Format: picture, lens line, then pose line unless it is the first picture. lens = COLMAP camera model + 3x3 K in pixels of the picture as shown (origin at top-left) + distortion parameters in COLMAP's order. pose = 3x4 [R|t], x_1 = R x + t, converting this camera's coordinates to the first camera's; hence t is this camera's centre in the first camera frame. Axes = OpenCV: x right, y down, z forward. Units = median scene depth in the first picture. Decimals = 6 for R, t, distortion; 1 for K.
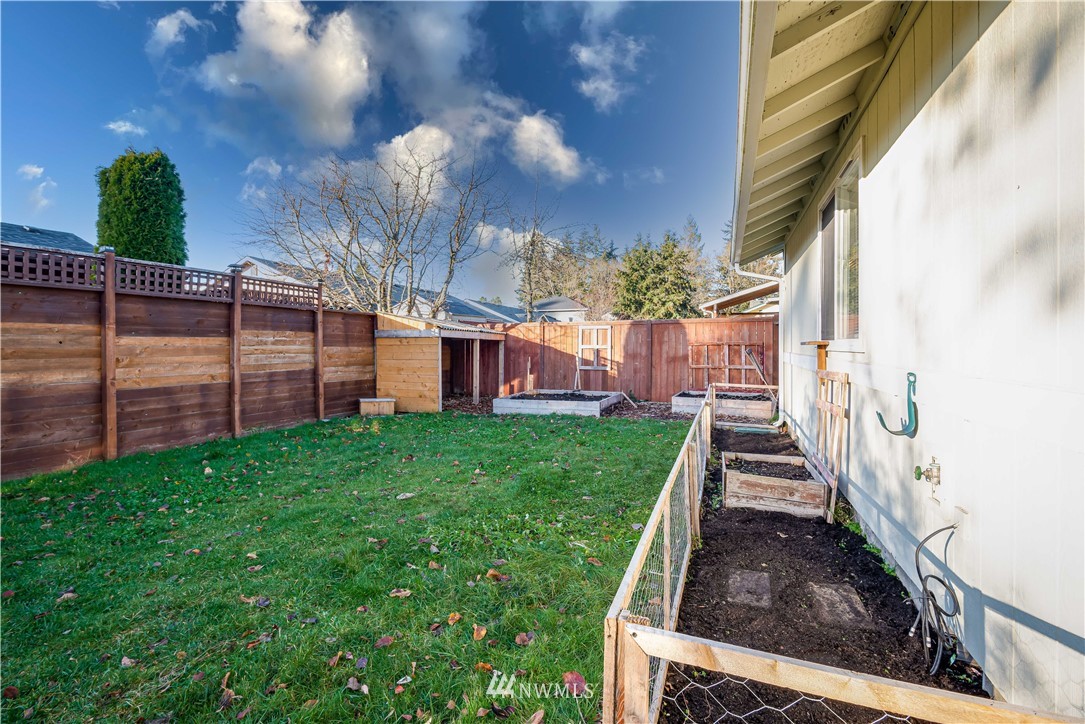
lens RADIAL K [[495.3, 0, 540.6], [0, 495.3, 356.4], [0, 0, 1]] dist [0.009519, -0.009427]
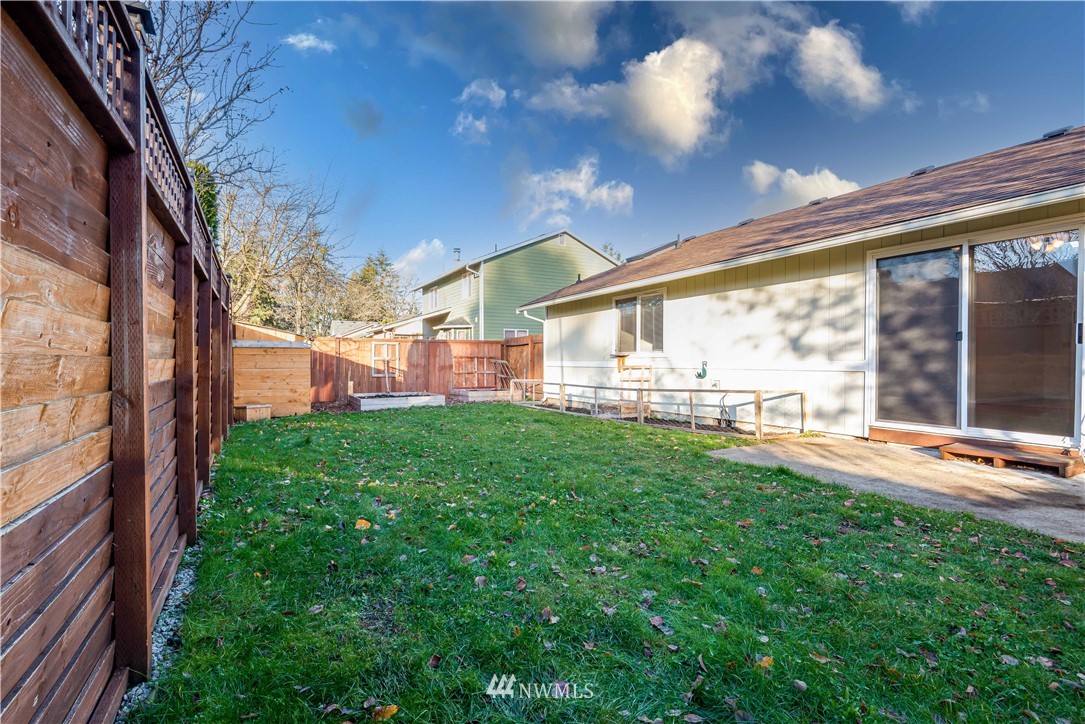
lens RADIAL K [[495.3, 0, 542.7], [0, 495.3, 365.8], [0, 0, 1]] dist [0.009519, -0.009427]
pose [[0.637001, -0.001987, 0.770861, -0.642385], [0.013974, 0.999862, -0.008970, 0.016373], [-0.770737, 0.016486, 0.636941, -0.125410]]
